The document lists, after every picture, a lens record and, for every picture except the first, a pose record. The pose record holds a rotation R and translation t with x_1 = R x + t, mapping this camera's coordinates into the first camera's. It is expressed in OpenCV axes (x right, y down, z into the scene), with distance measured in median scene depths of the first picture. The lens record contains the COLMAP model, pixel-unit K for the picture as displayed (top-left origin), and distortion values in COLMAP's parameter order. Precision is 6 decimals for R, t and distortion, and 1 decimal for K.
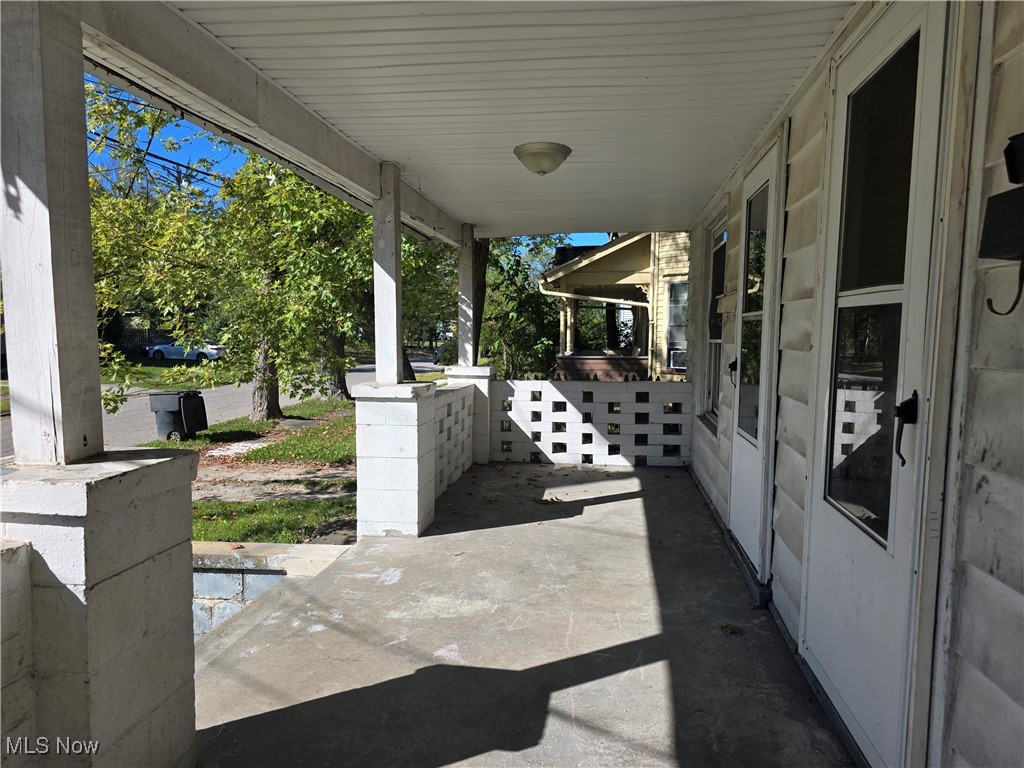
lens RADIAL K [[688.6, 0, 513.1], [0, 688.6, 387.5], [0, 0, 1]] dist [0.061022, -0.049553]
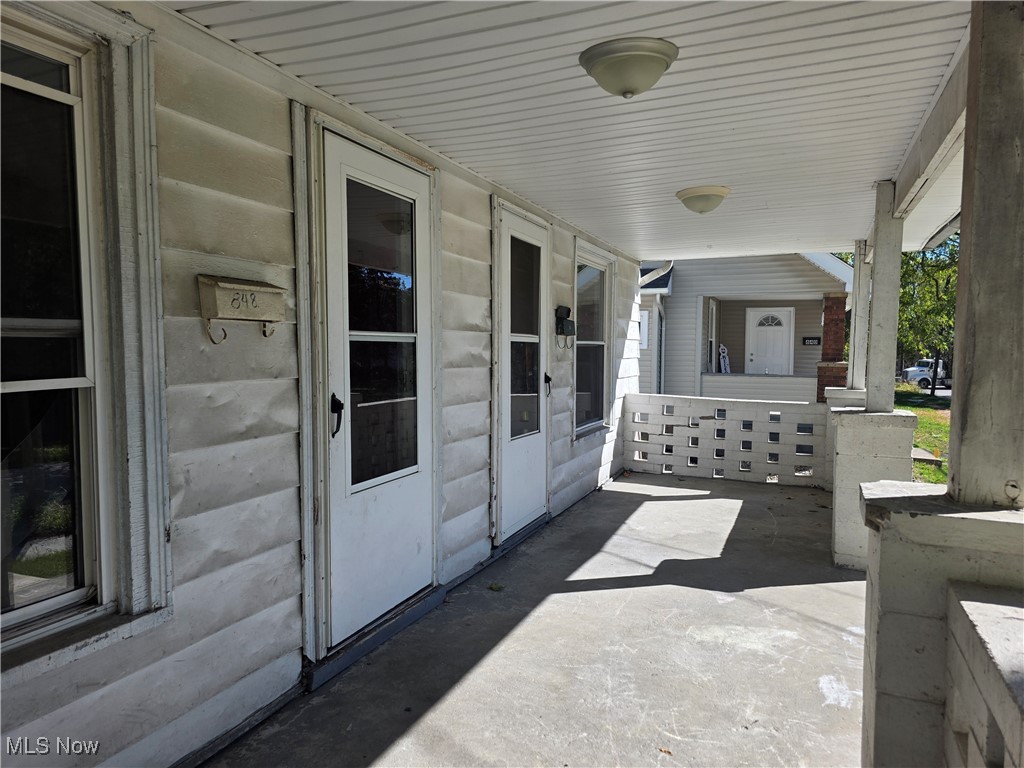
lens RADIAL K [[688.6, 0, 514.7], [0, 688.6, 389.3], [0, 0, 1]] dist [0.061022, -0.049553]
pose [[-0.966308, -0.028821, 0.255770, -0.031262], [0.008842, 0.989408, 0.144892, -0.187652], [-0.257237, 0.142272, -0.955818, 2.072797]]
